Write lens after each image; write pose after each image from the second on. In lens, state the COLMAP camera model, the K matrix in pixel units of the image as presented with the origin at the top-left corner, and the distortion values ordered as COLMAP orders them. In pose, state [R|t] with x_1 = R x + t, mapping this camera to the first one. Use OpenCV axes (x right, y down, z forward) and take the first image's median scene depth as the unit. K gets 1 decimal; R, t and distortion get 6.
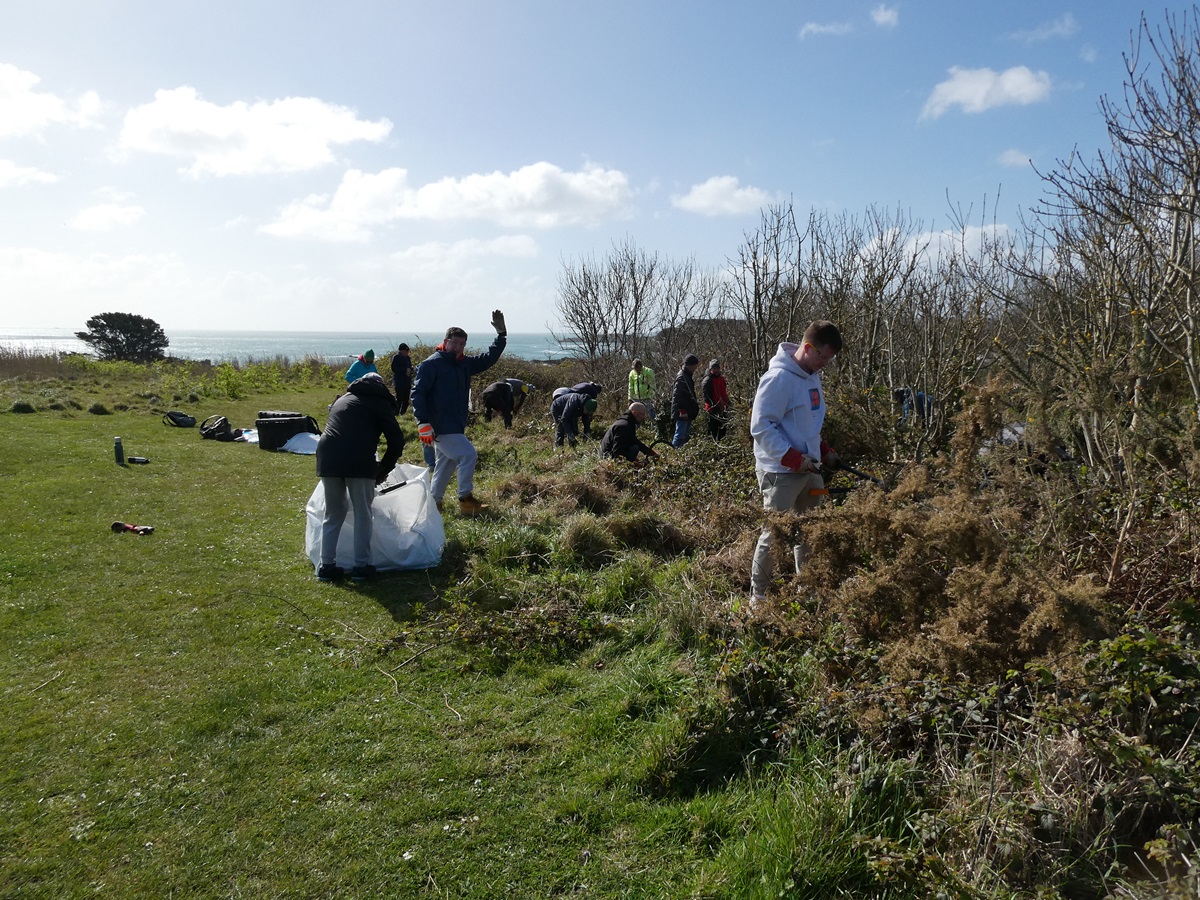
lens RADIAL K [[952.2, 0, 600.0], [0, 952.2, 450.0], [0, 0, 1]] dist [0.002014, -0.002185]
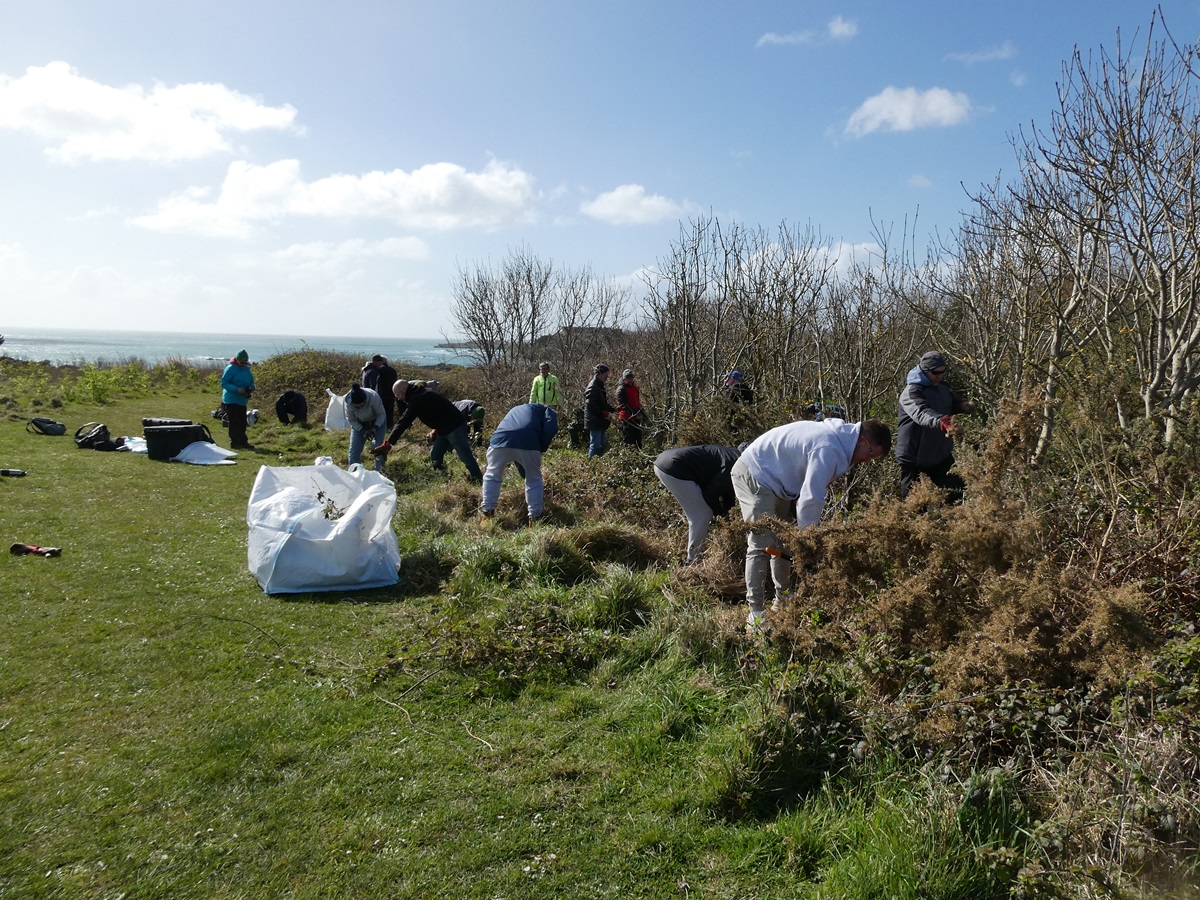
lens RADIAL K [[952.2, 0, 600.0], [0, 952.2, 450.0], [0, 0, 1]] dist [0.002014, -0.002185]
pose [[0.985064, -0.000852, 0.172186, -0.124316], [0.002199, 0.999968, -0.007633, -0.003059], [-0.172174, 0.007898, 0.985035, 0.032802]]
